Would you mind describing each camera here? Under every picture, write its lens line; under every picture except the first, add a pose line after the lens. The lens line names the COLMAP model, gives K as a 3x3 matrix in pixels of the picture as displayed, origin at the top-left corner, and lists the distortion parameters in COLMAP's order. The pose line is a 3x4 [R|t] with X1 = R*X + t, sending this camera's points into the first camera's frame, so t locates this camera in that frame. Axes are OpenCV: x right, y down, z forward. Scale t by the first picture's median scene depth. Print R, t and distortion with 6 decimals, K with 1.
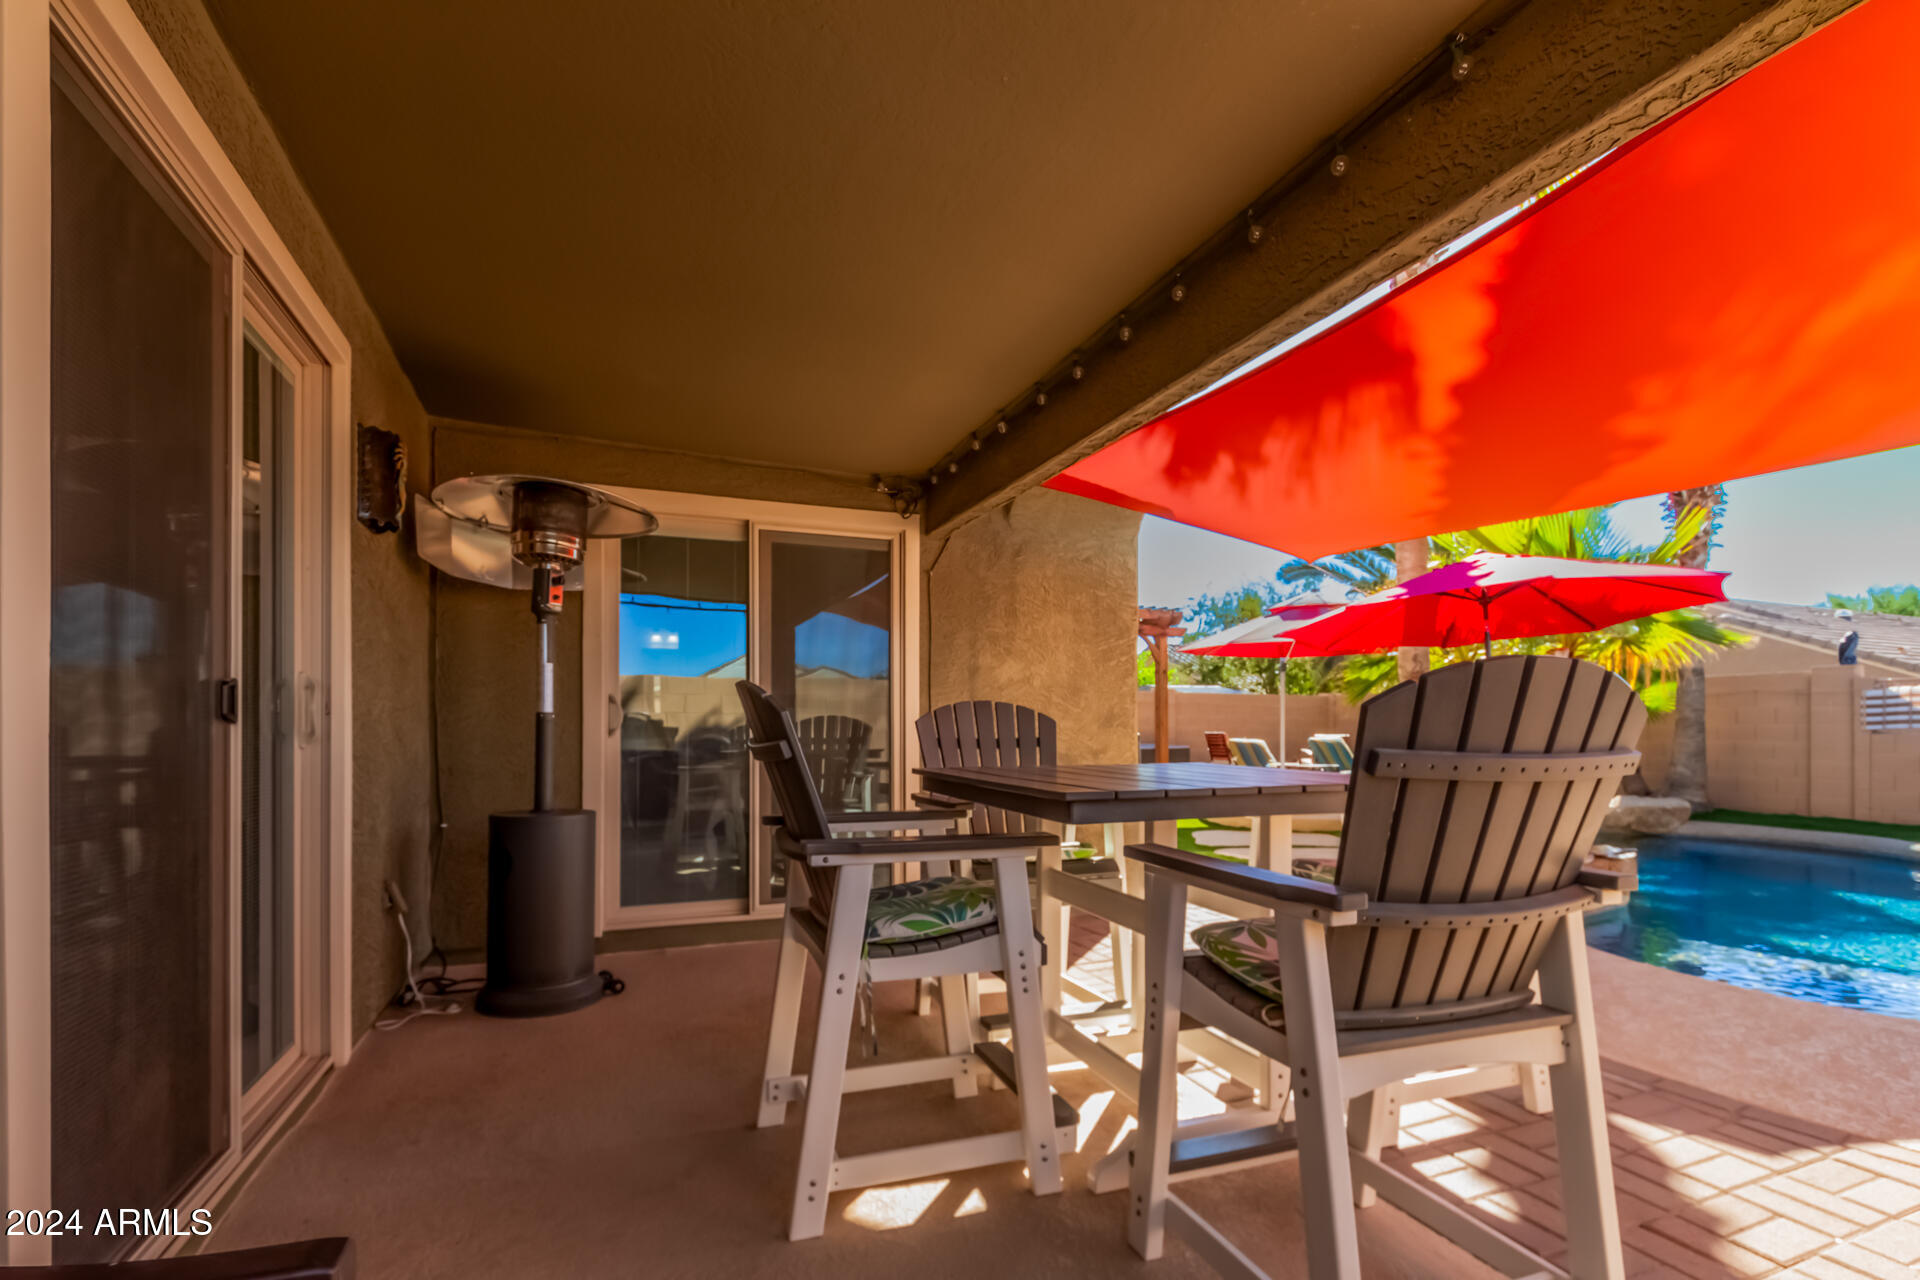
lens RADIAL K [[894.5, 0, 968.0], [0, 894.5, 719.3], [0, 0, 1]] dist [0.014547, -0.004593]
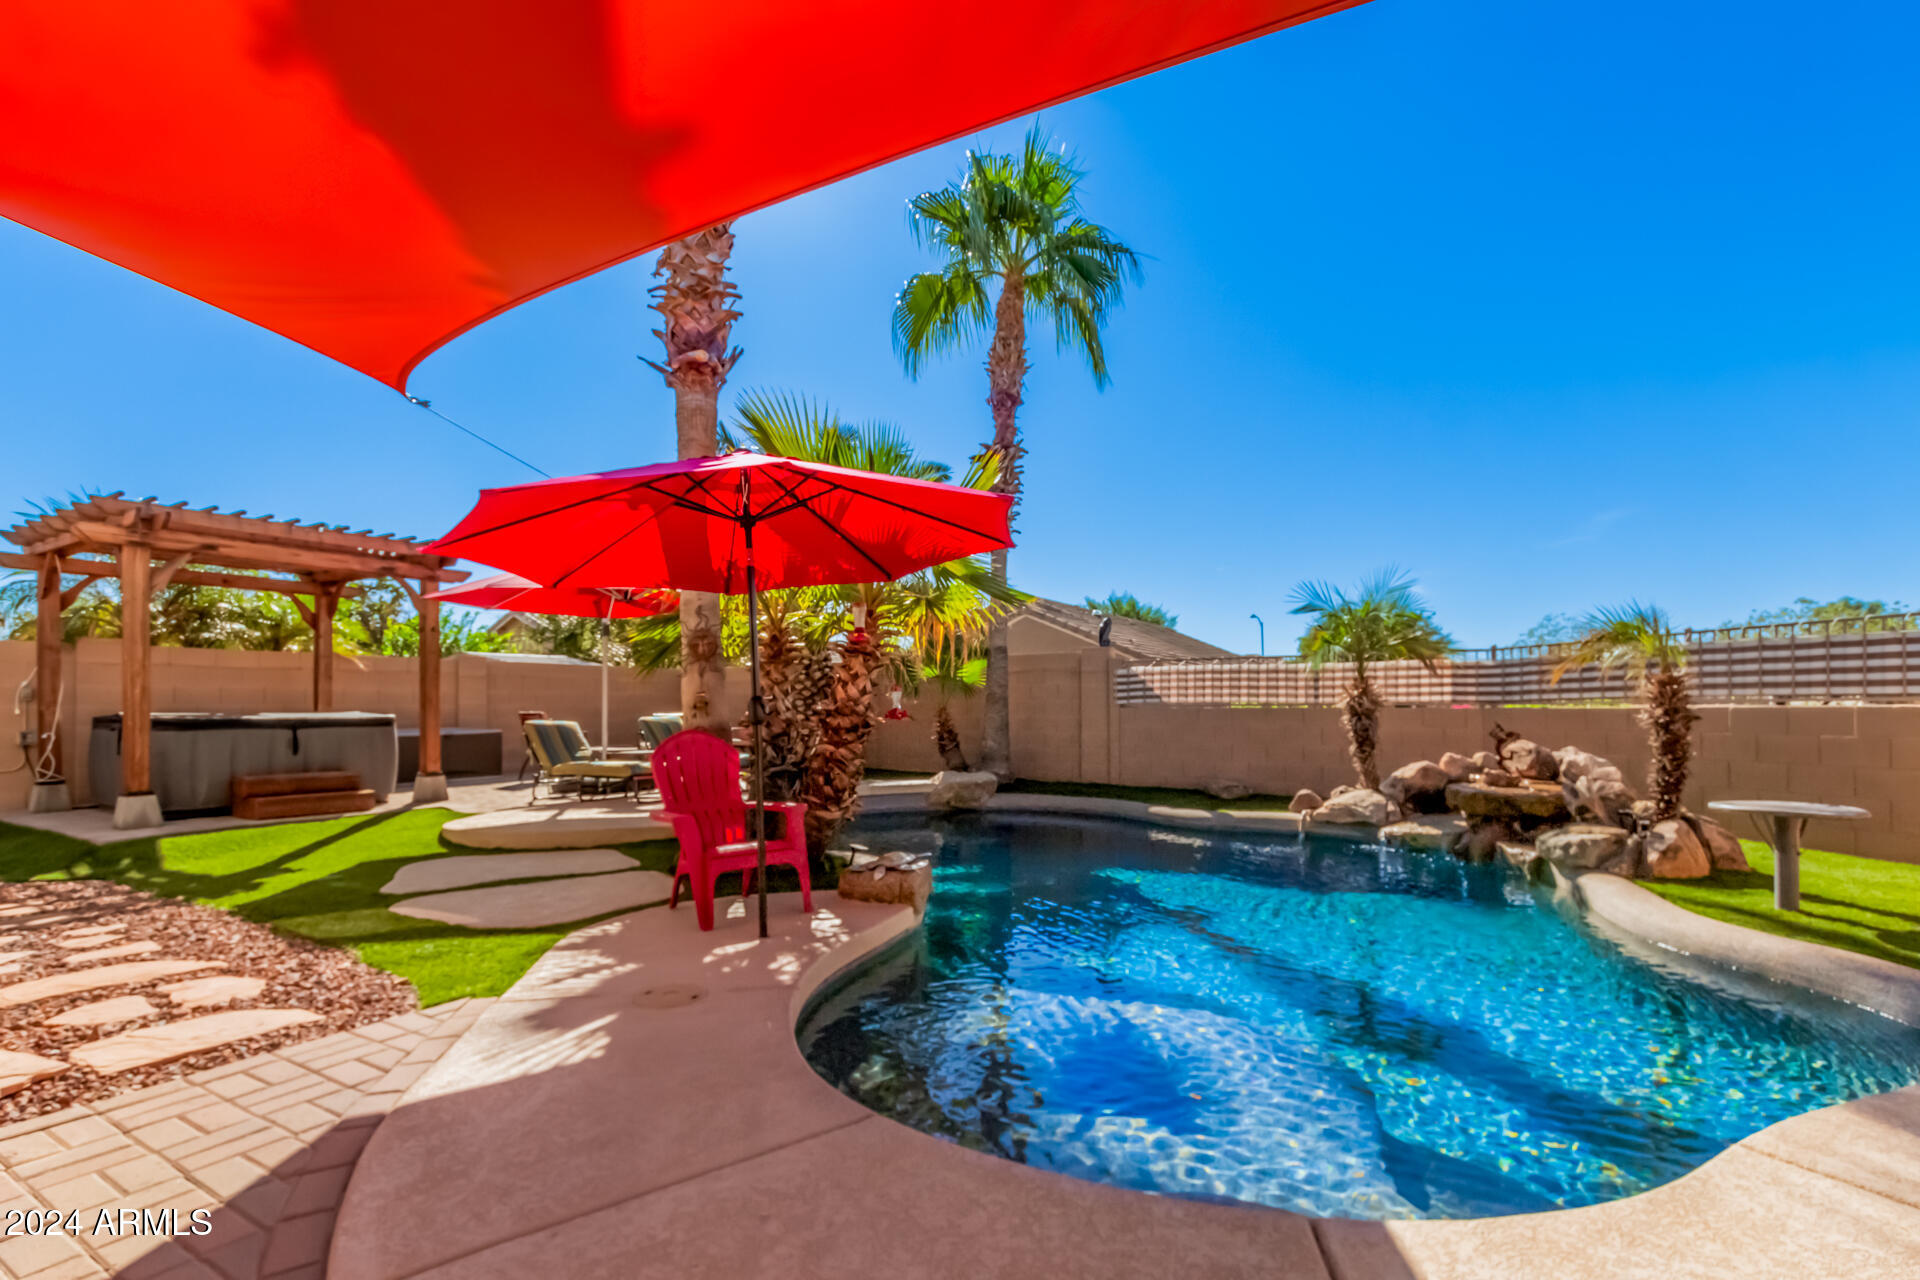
lens RADIAL K [[894.5, 0, 967.5], [0, 894.5, 682.1], [0, 0, 1]] dist [0.014547, -0.004593]
pose [[0.807944, 0.009194, 0.589188, 0.168936], [0.000321, 0.999871, -0.016043, 0.001778], [-0.589260, 0.013151, 0.807837, 0.189703]]
